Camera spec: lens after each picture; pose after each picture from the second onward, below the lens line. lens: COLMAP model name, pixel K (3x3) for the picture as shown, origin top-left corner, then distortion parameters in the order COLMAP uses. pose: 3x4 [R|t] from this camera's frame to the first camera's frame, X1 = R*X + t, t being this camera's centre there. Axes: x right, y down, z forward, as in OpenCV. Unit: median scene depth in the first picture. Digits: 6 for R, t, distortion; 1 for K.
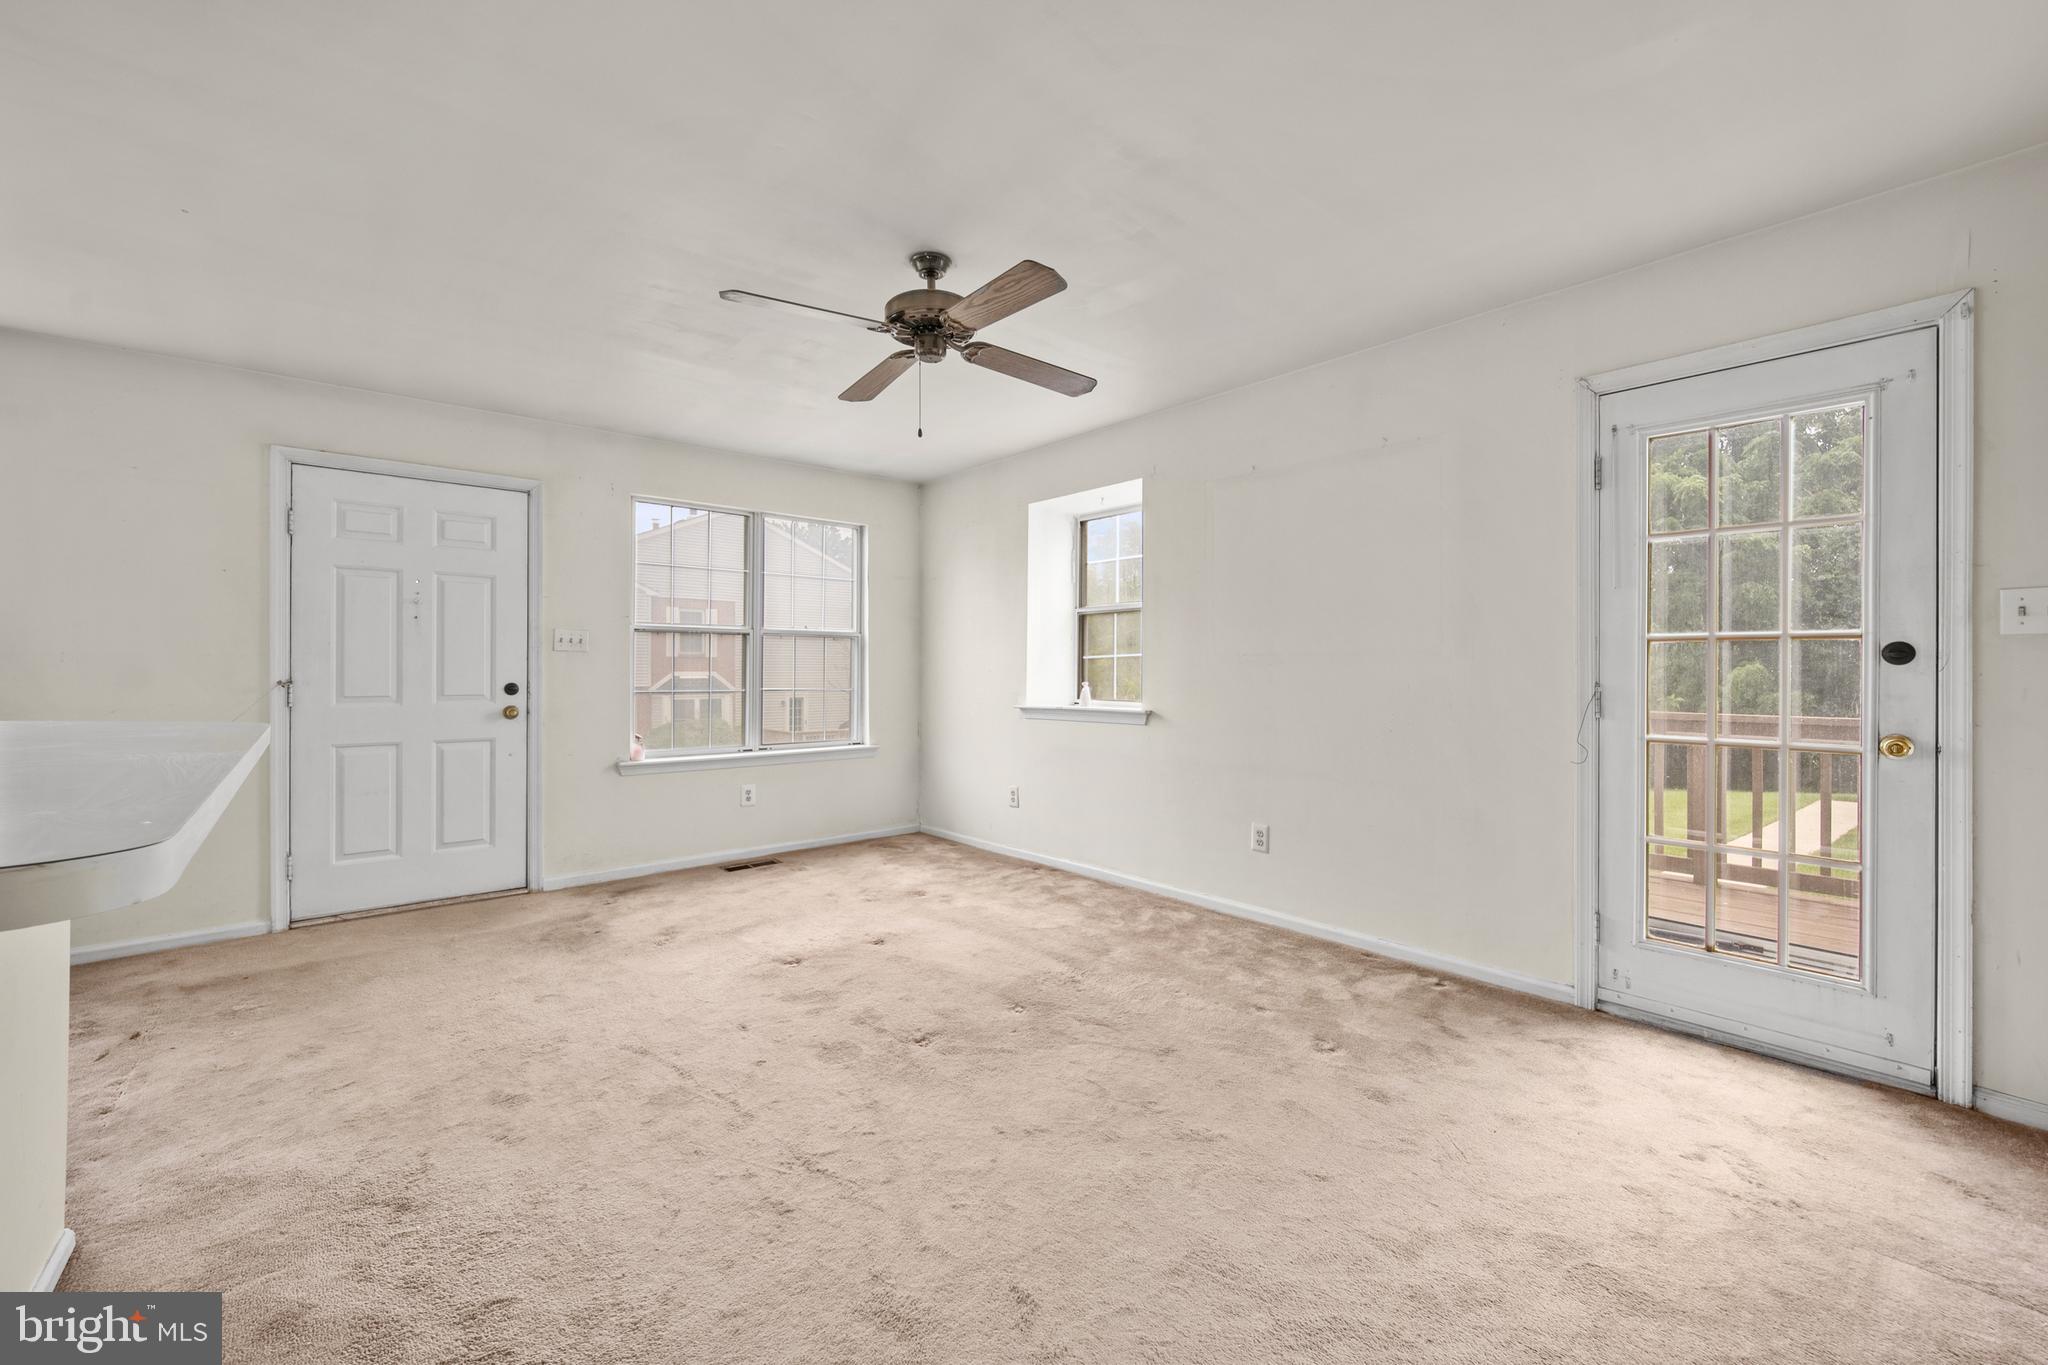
lens RADIAL K [[818.4, 0, 1018.3], [0, 818.4, 672.7], [0, 0, 1]] dist [-0.008346, -0.000318]
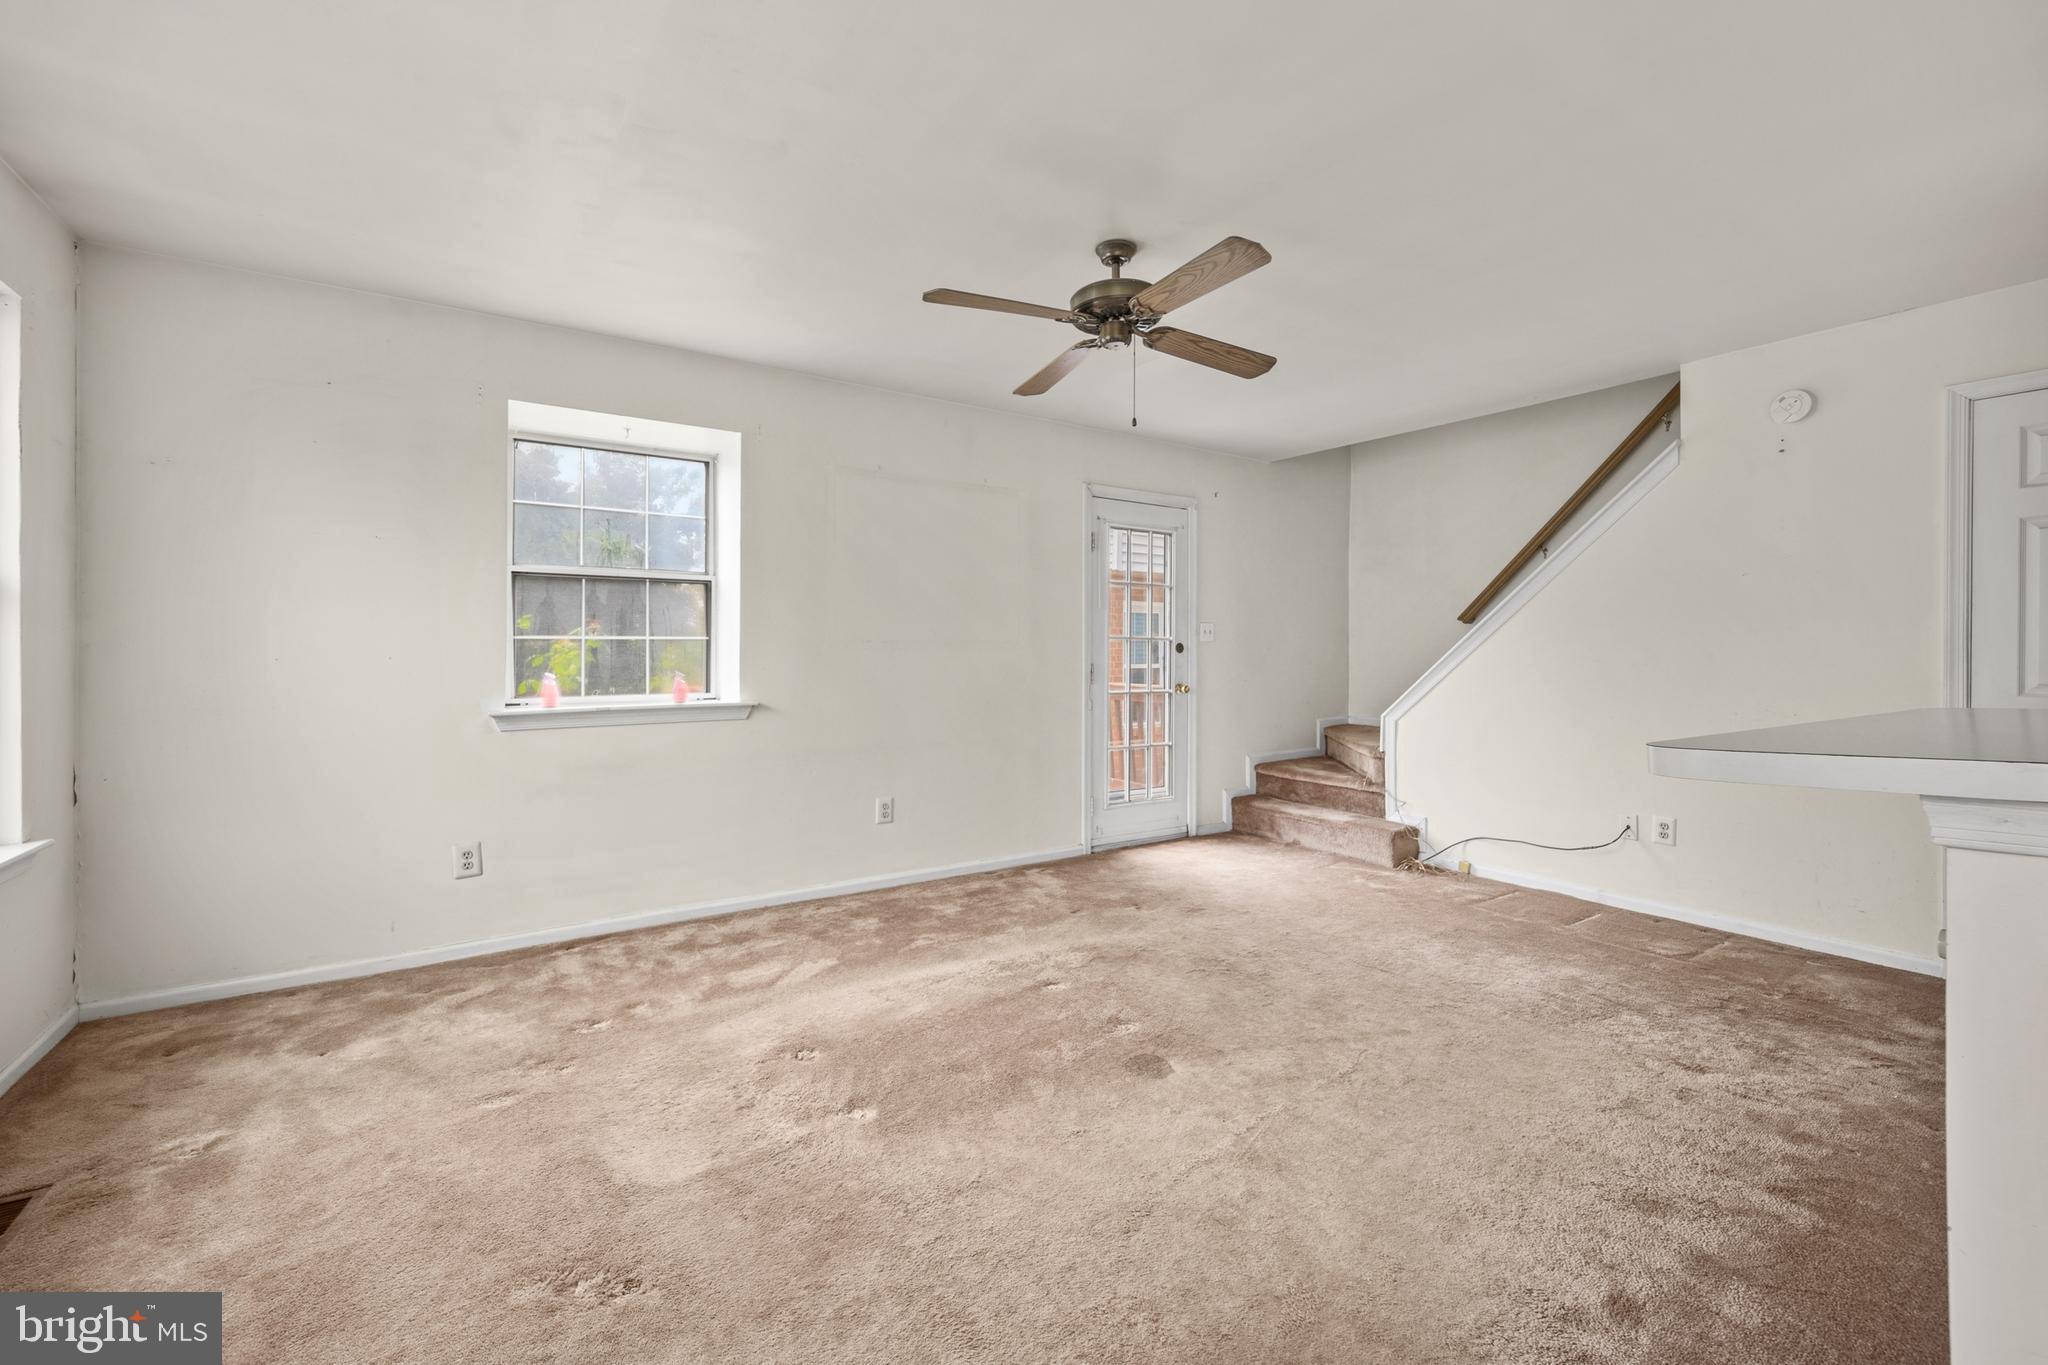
lens RADIAL K [[846.9, 0, 1021.8], [0, 846.9, 648.4], [0, 0, 1]] dist [-0.003174, -0.000294]
pose [[0.123558, 0.007575, 0.992308, -0.740388], [0.002710, 0.999965, -0.007971, -0.002703], [-0.992334, 0.003674, 0.123533, 0.633167]]
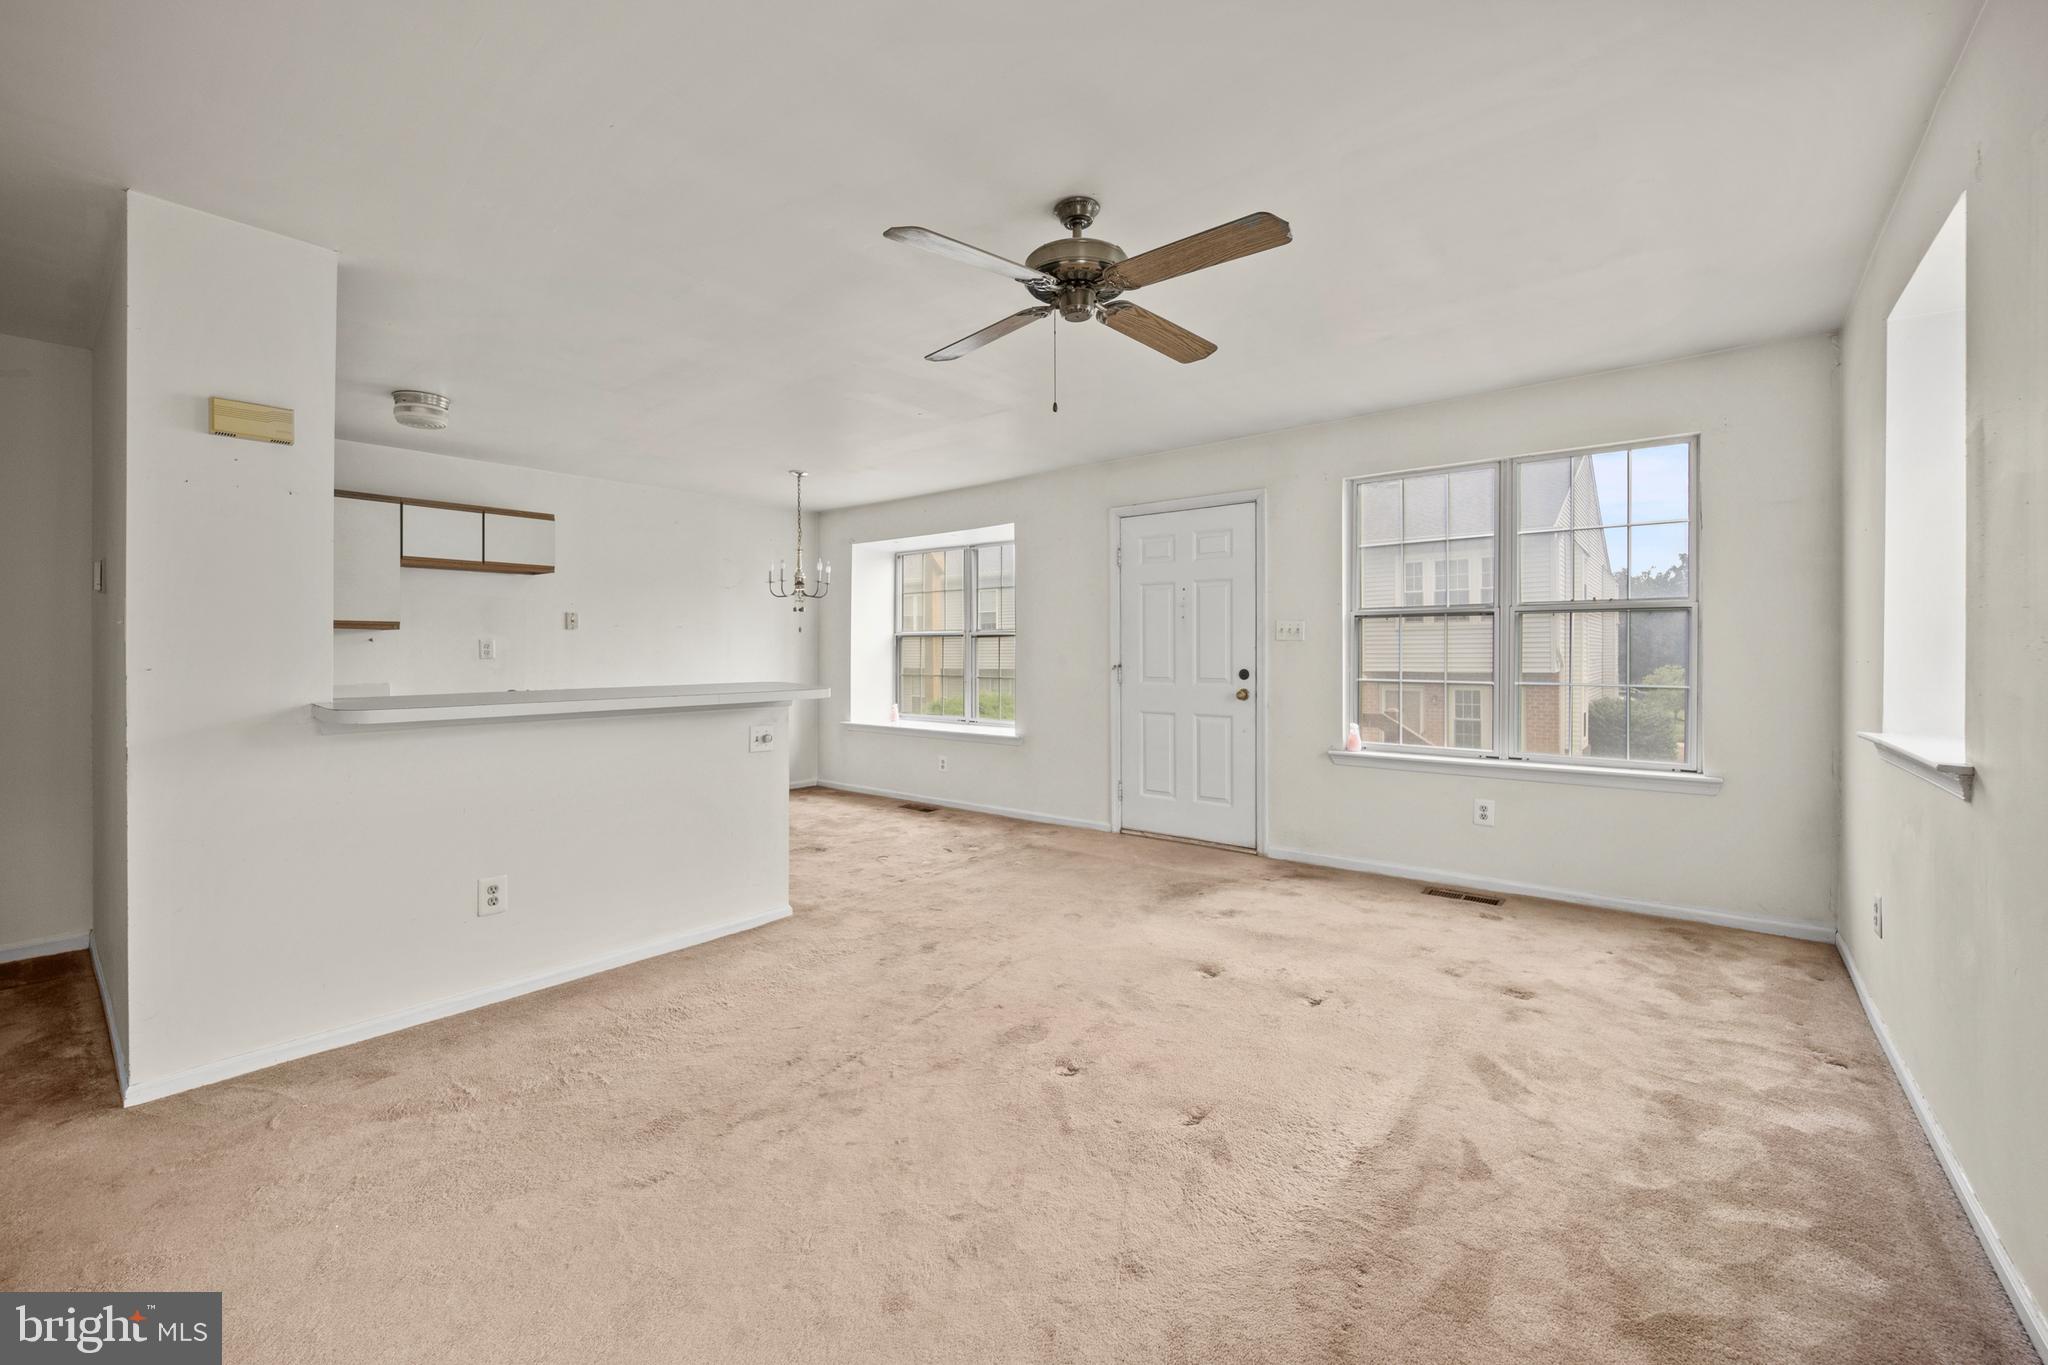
lens RADIAL K [[828.7, 0, 1012.8], [0, 828.7, 651.5], [0, 0, 1]] dist [-0.001911, -0.000296]
pose [[0.166382, -0.003036, -0.986057, 0.506350], [0.000230, 0.999995, -0.003040, -0.009186], [0.986061, 0.000279, 0.166382, 0.503462]]
